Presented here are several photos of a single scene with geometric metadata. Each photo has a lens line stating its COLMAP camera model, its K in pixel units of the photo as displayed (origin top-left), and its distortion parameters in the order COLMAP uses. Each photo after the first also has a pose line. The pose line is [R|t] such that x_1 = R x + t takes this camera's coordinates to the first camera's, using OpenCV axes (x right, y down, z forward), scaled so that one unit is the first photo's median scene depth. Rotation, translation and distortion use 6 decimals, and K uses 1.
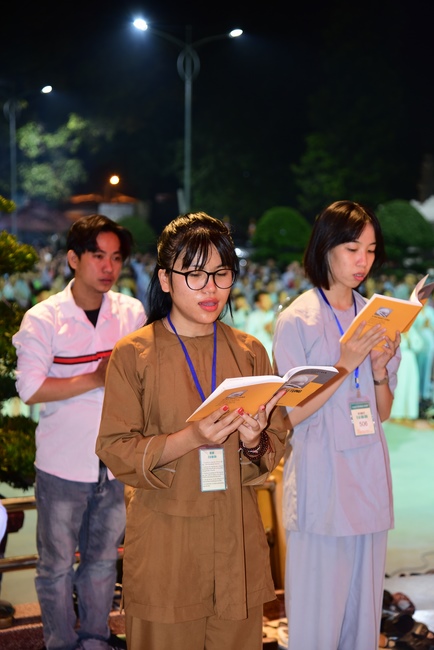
lens RADIAL K [[1299.5, 0, 216.0], [0, 1299.5, 325.9], [0, 0, 1]] dist [0.580880, 0.000000]
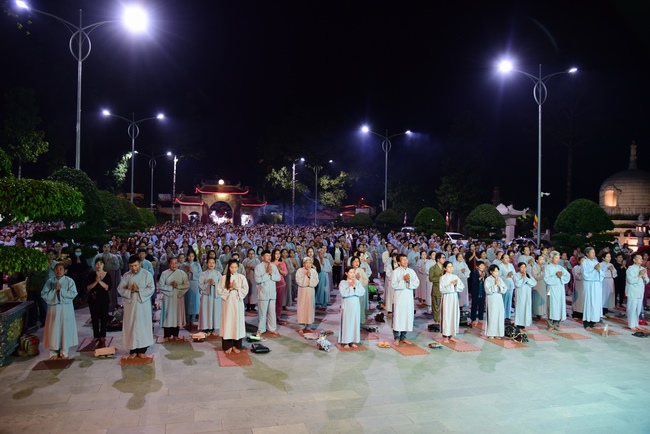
lens RADIAL K [[504.8, 0, 326.6], [0, 504.8, 216.9], [0, 0, 1]] dist [-0.015969, -0.004986]
pose [[0.986919, 0.001252, -0.161215, 0.012108], [-0.013922, 0.996896, -0.077485, -0.006332], [0.160617, 0.078716, 0.983873, 0.109494]]
